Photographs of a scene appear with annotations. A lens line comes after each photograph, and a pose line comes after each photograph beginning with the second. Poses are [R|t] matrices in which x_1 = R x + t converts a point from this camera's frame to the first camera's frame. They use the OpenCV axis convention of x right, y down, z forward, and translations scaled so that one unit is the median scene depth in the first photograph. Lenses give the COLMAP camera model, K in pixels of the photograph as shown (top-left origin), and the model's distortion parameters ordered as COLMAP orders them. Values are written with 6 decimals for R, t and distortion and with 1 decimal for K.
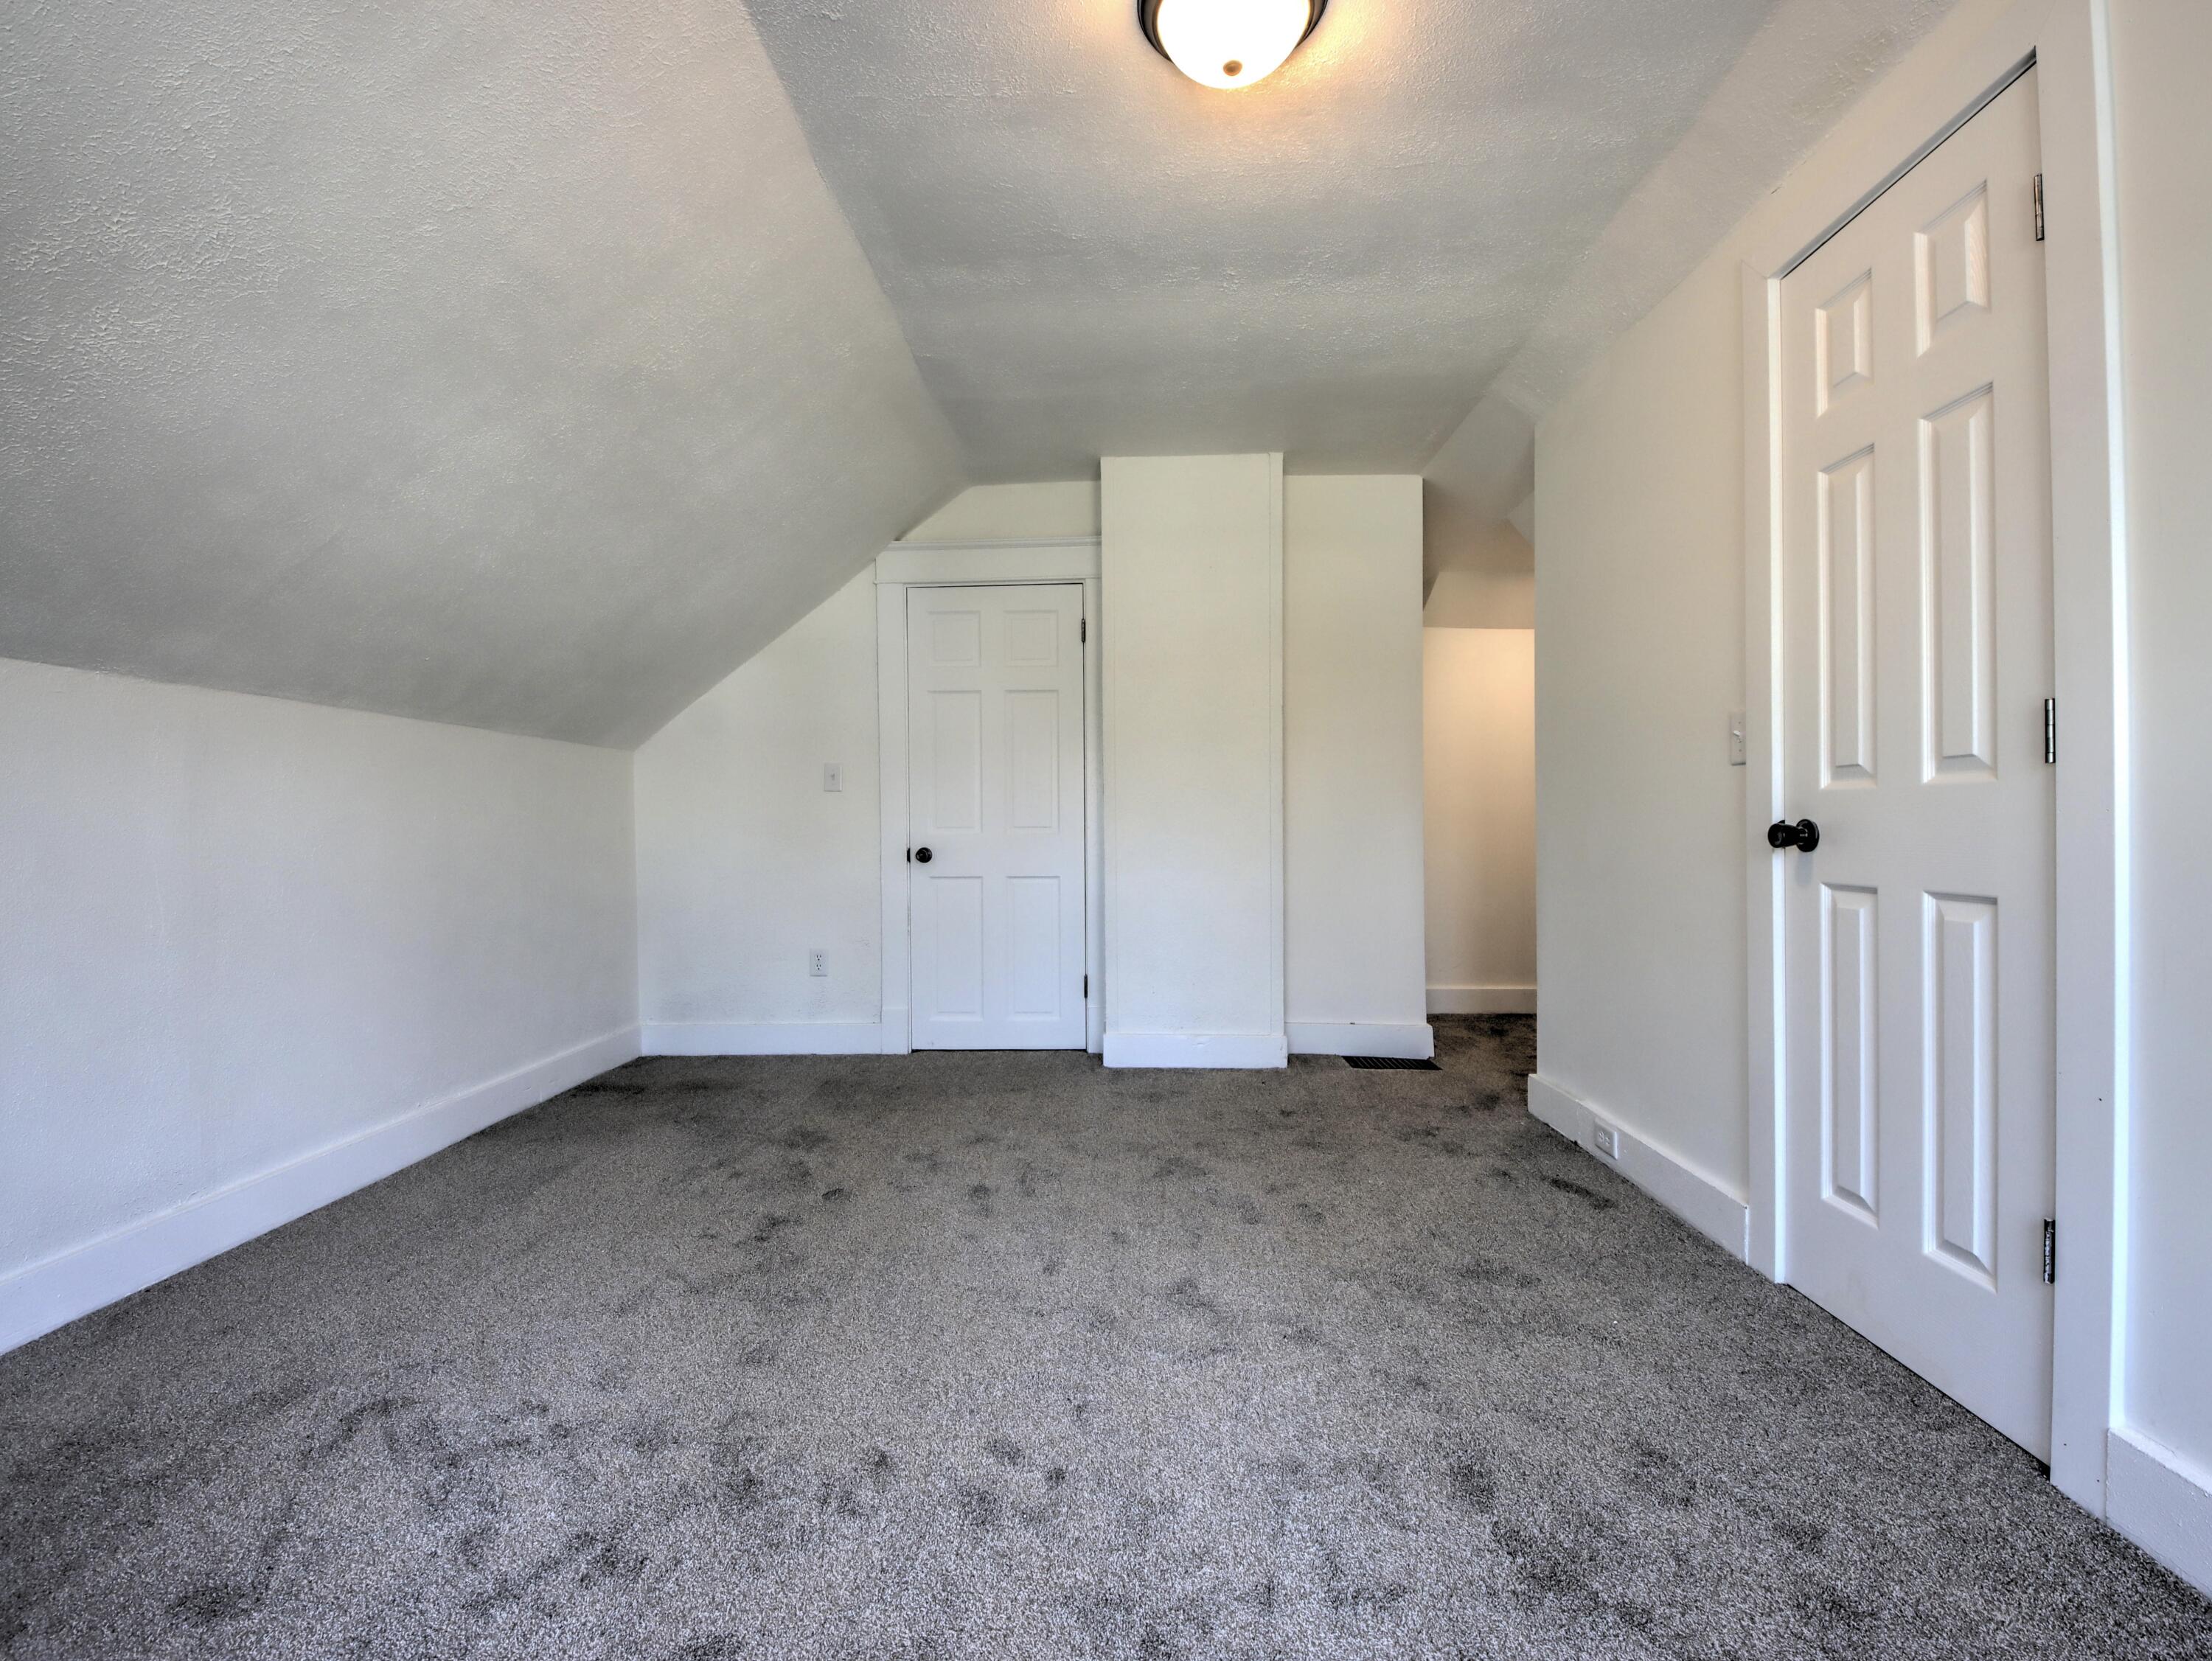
lens RADIAL K [[936.4, 0, 1103.0], [0, 936.4, 837.0], [0, 0, 1]] dist [0.033496, -0.019376]
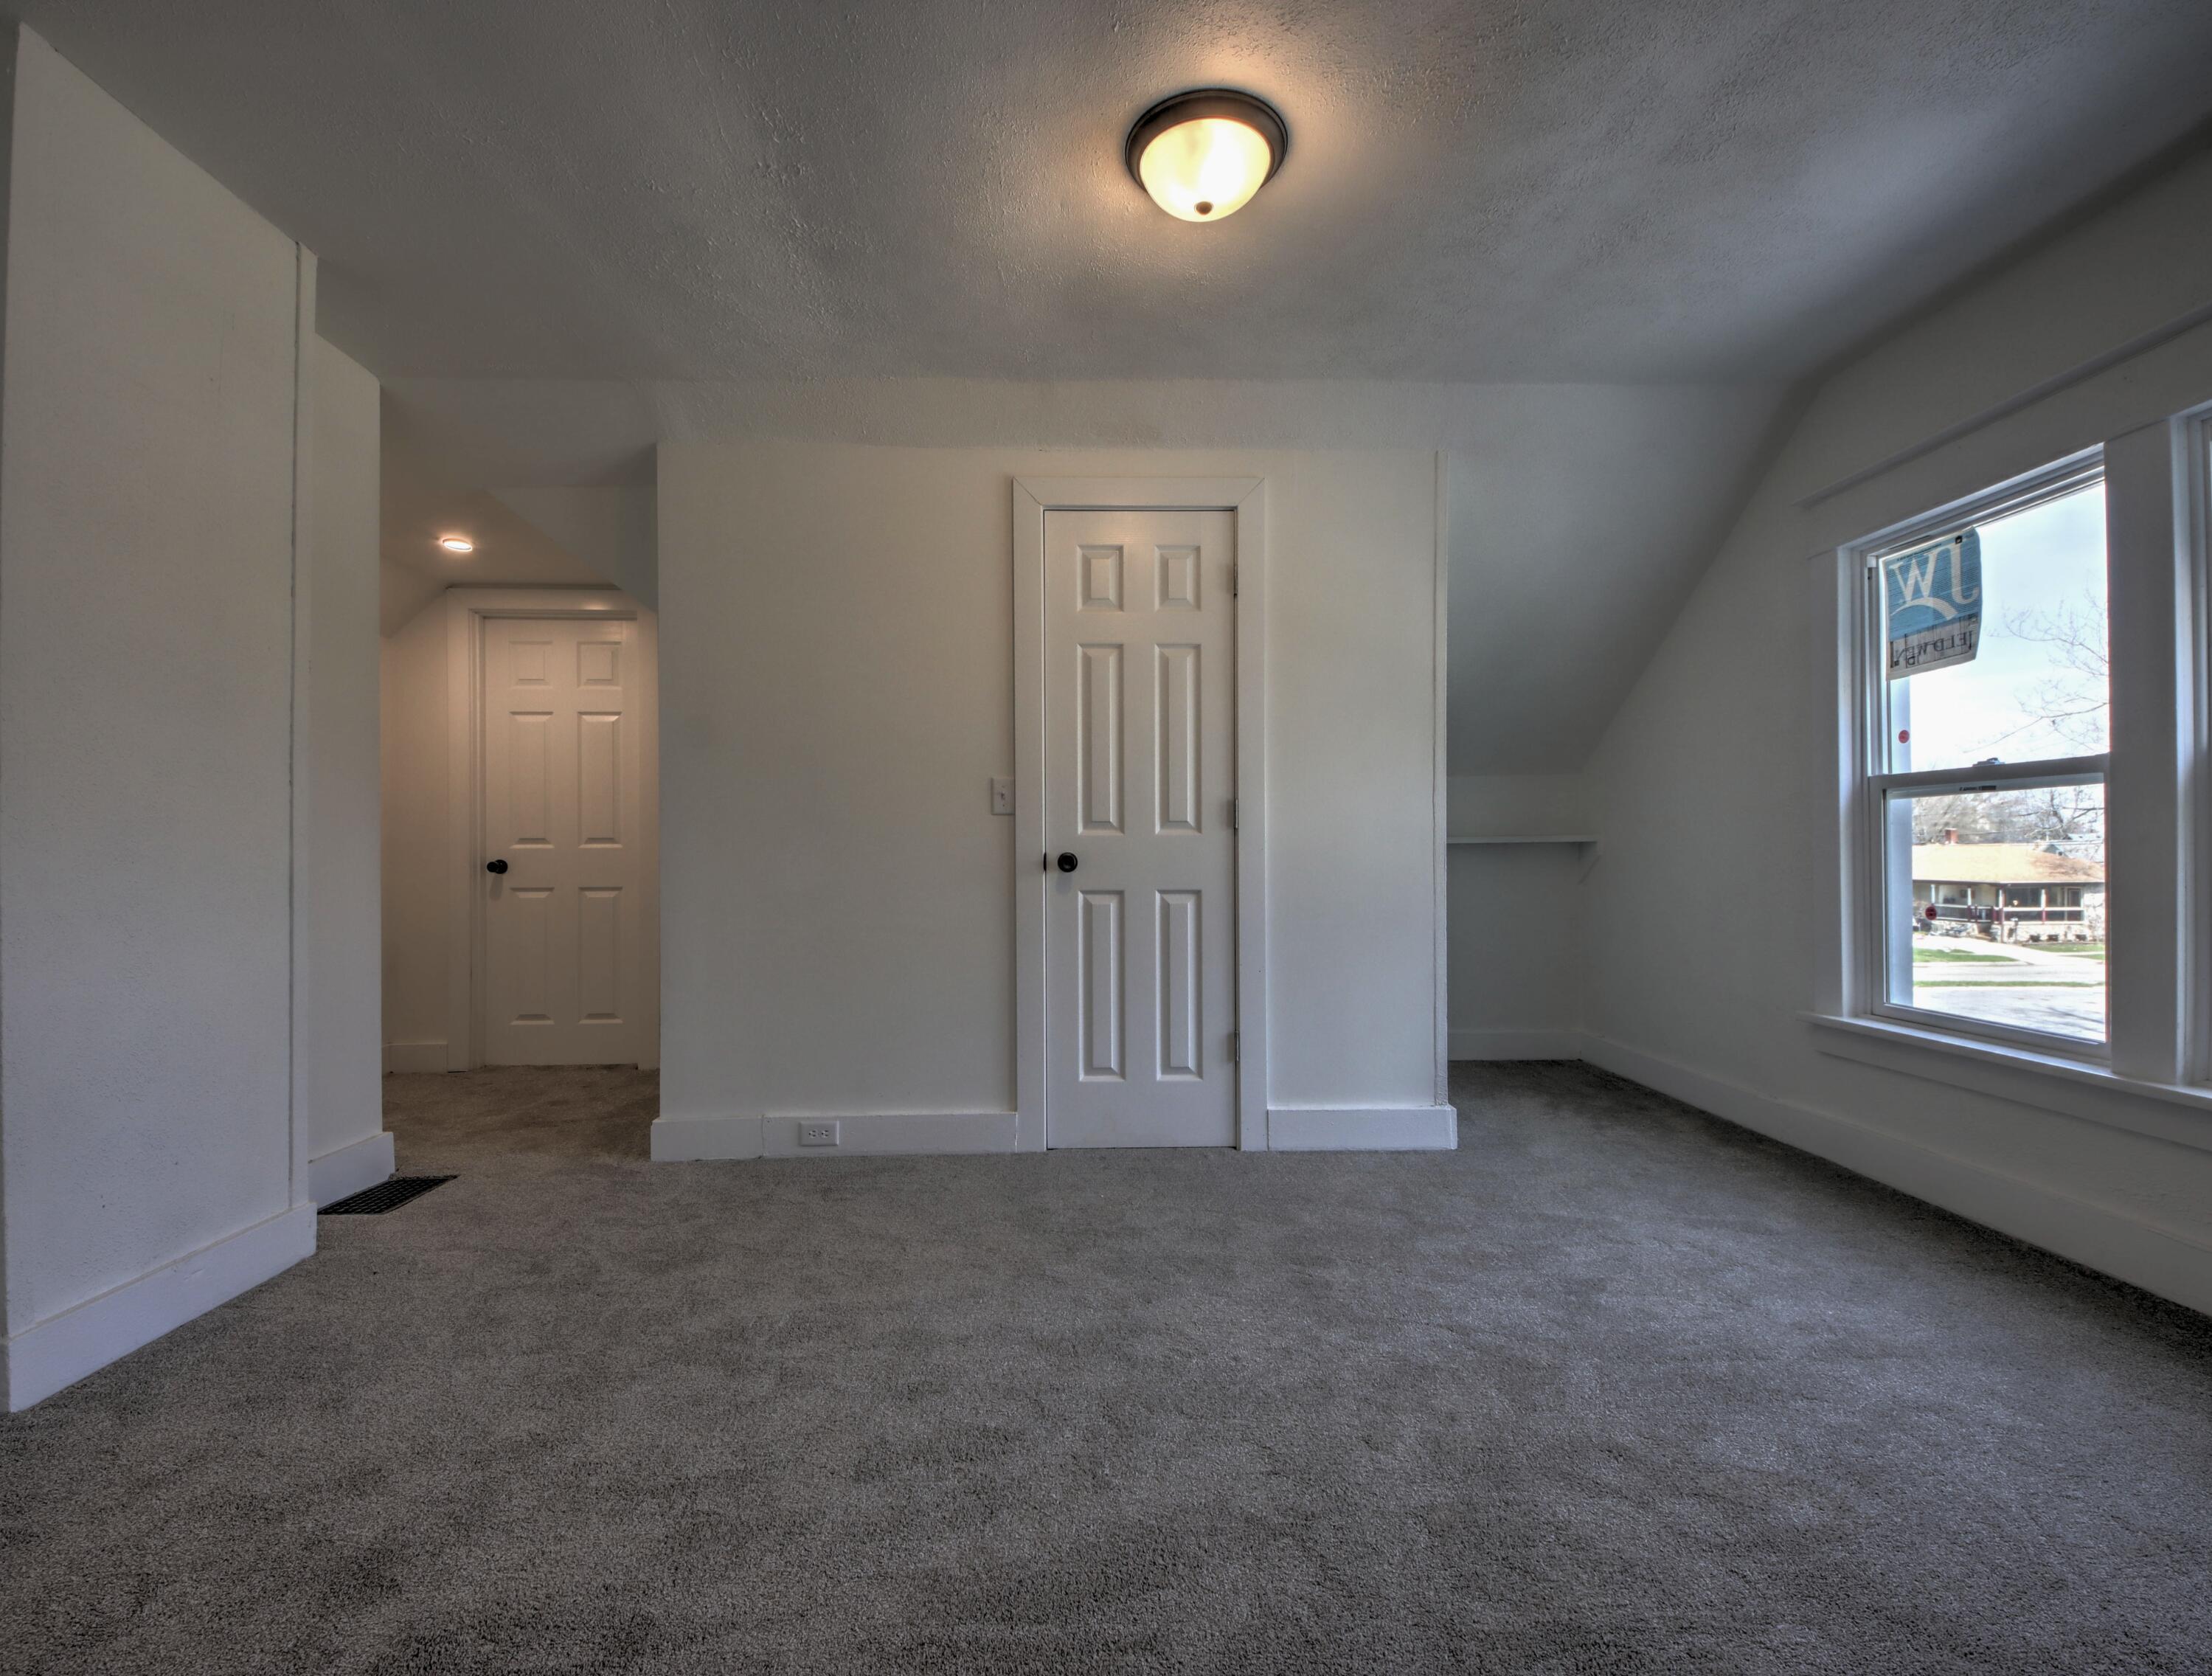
lens RADIAL K [[936.6, 0, 1103.0], [0, 936.6, 844.5], [0, 0, 1]] dist [0.033496, -0.019376]
pose [[-0.034571, 0.013539, 0.999311, -0.799658], [0.013560, 0.999823, -0.013077, -0.009524], [-0.999310, 0.013099, -0.034749, 0.914066]]
